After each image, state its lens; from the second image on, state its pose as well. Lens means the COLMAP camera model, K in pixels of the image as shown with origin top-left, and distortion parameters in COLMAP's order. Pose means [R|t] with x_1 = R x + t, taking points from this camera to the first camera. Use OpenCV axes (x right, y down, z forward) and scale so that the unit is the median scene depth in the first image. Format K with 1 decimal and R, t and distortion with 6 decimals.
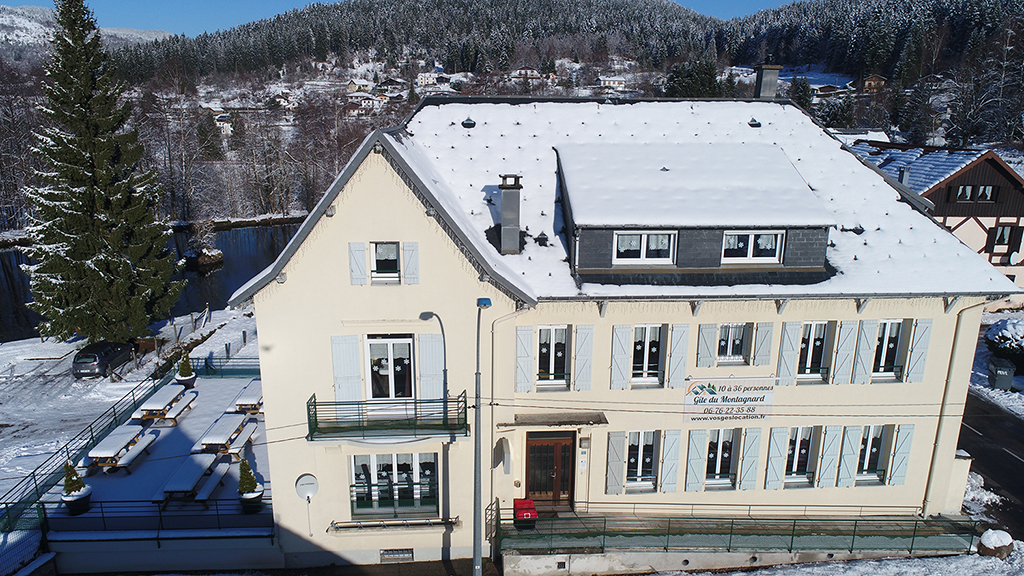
lens RADIAL K [[667.9, 0, 512.0], [0, 667.9, 288.0], [0, 0, 1]] dist [0.002536, -0.000440]
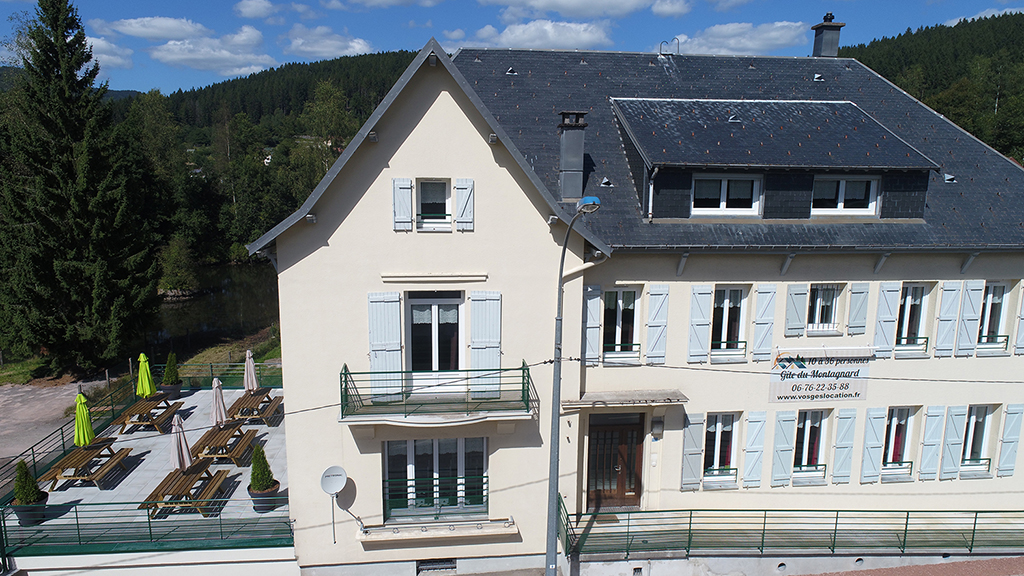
lens RADIAL K [[667.9, 0, 512.0], [0, 667.9, 288.0], [0, 0, 1]] dist [0.002536, -0.000440]
pose [[0.999206, -0.006660, 0.039278, -0.109768], [0.009459, 0.997394, -0.071522, 0.114946], [-0.038700, 0.071837, 0.996665, 0.143703]]
